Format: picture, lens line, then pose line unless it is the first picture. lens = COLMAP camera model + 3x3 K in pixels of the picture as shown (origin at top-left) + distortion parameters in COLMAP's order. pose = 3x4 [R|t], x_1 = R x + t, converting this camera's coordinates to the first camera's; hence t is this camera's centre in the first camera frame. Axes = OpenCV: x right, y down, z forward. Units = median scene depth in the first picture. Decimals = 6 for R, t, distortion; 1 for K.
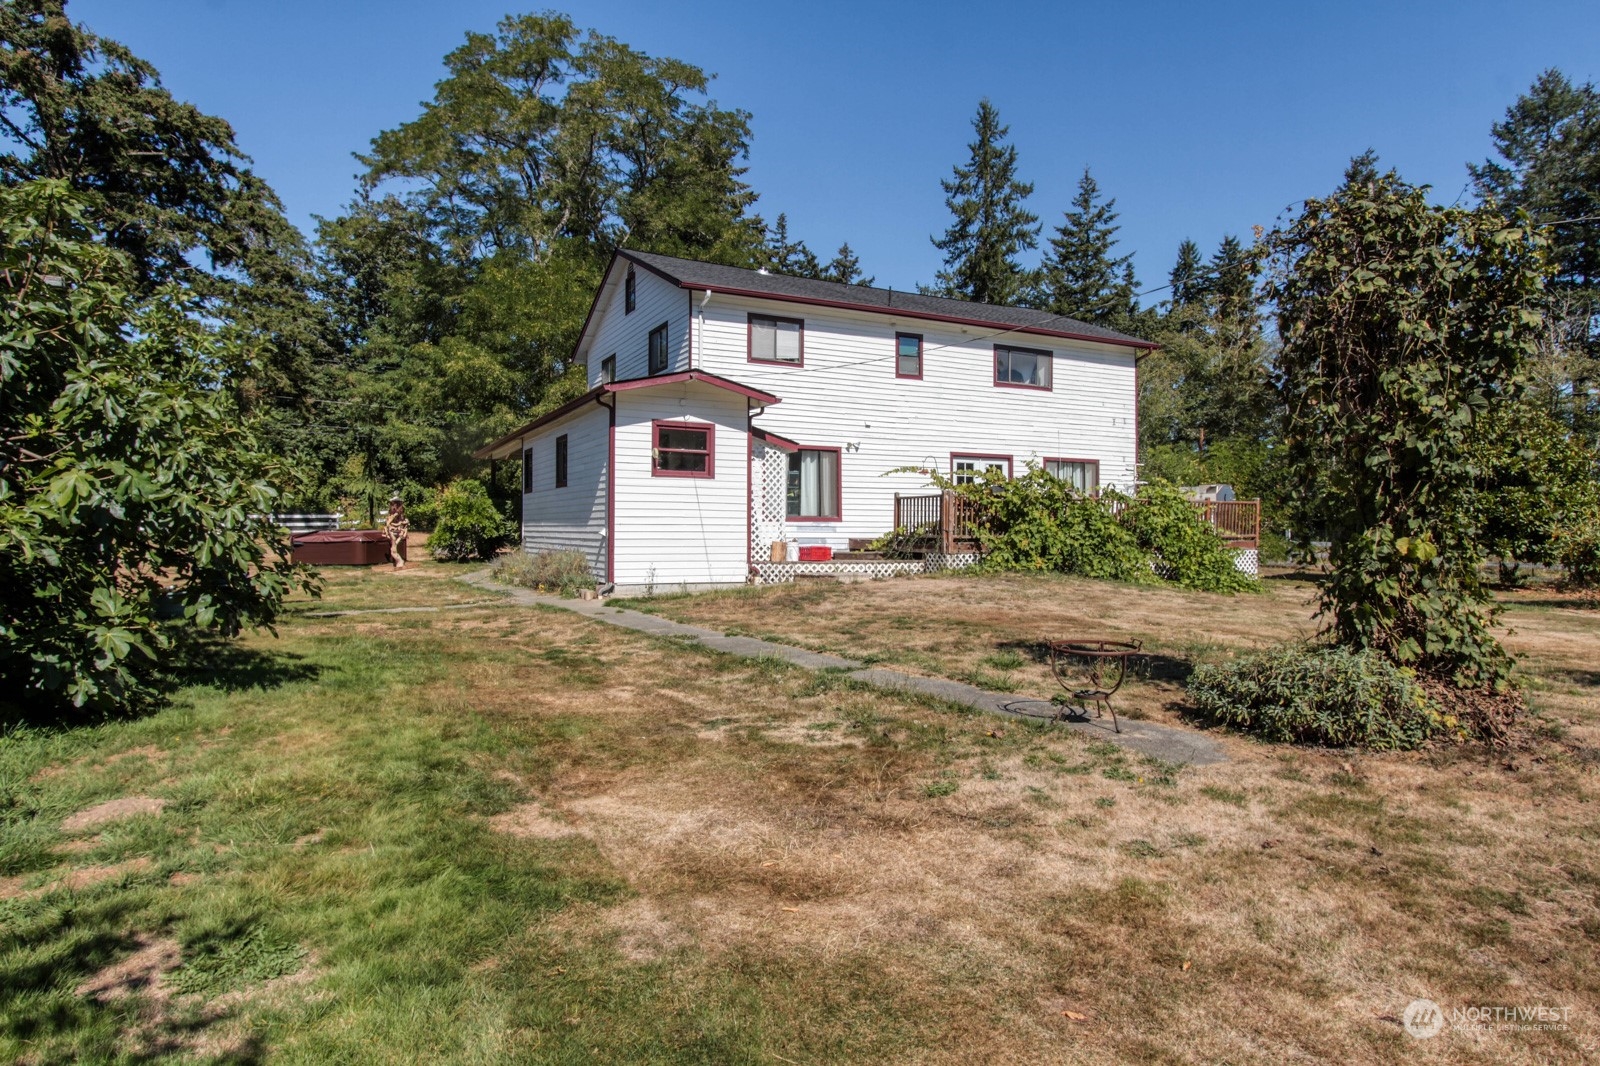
lens RADIAL K [[903.2, 0, 800.0], [0, 903.2, 533.0], [0, 0, 1]] dist [-0.022897, 0.001402]
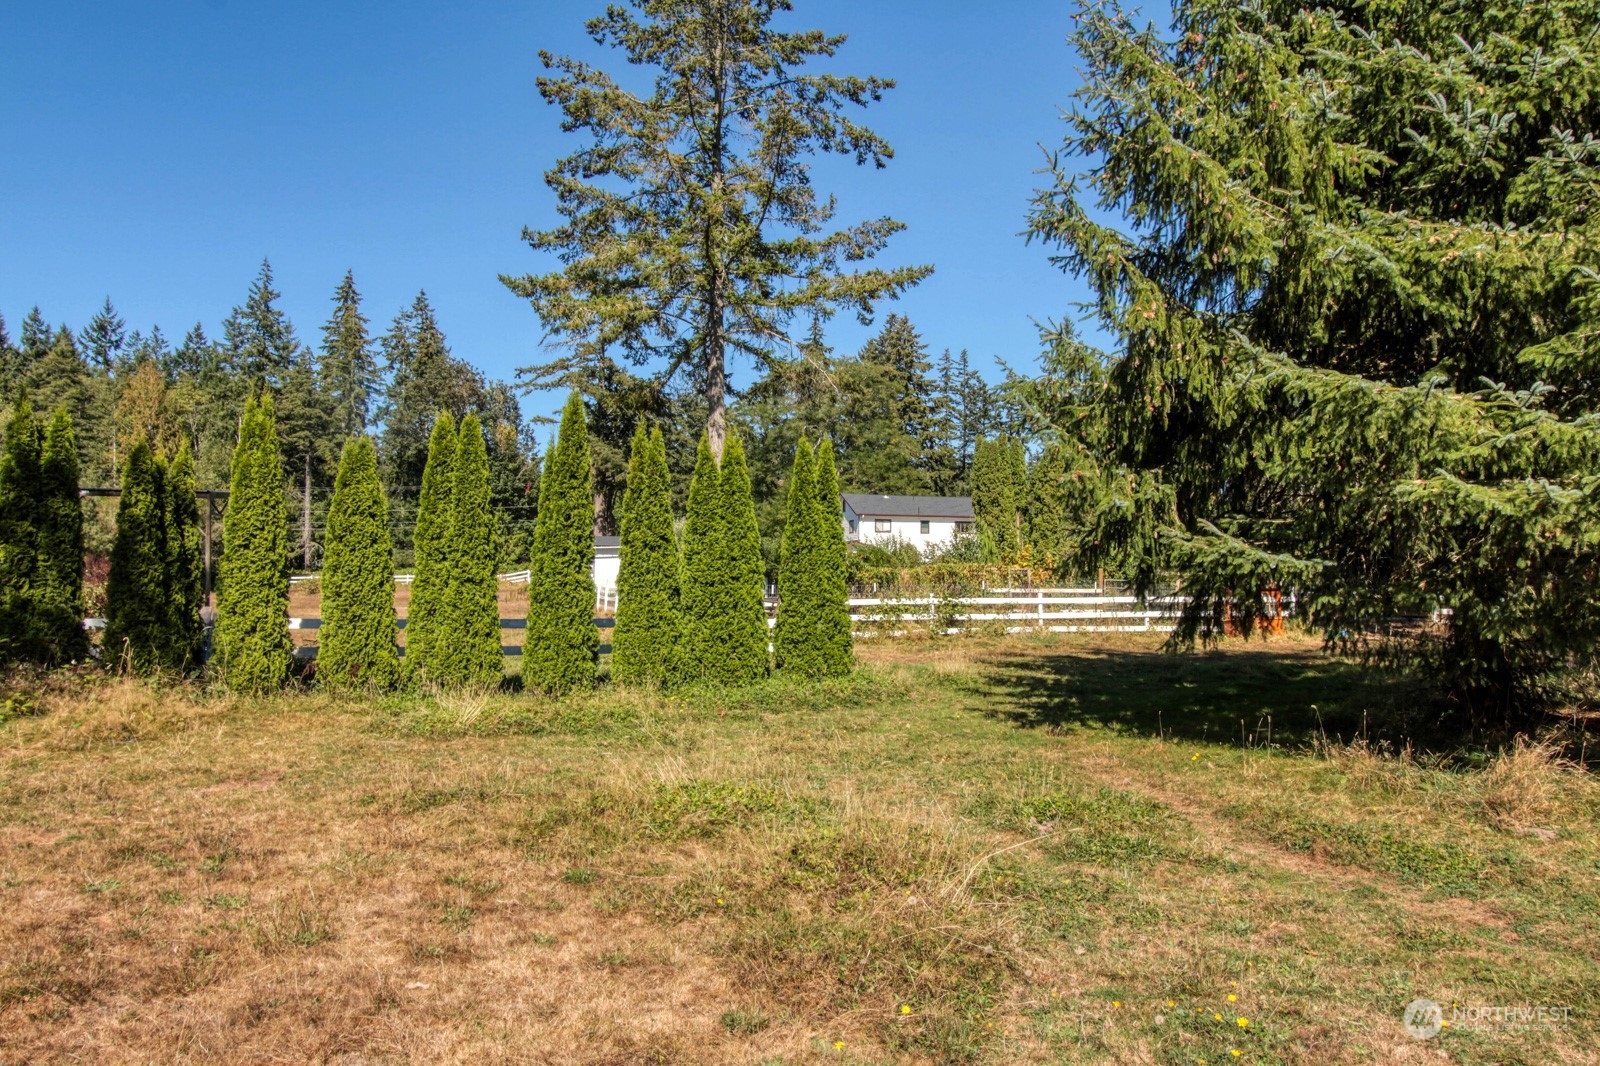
lens RADIAL K [[1183.3, 0, 800.2], [0, 1183.3, 543.0], [0, 0, 1]] dist [-0.002531, 0.001434]
pose [[0.971183, -0.002361, -0.238324, 0.233438], [-0.007845, 0.999092, -0.041868, 0.016267], [0.238207, 0.042532, 0.970283, -1.097045]]
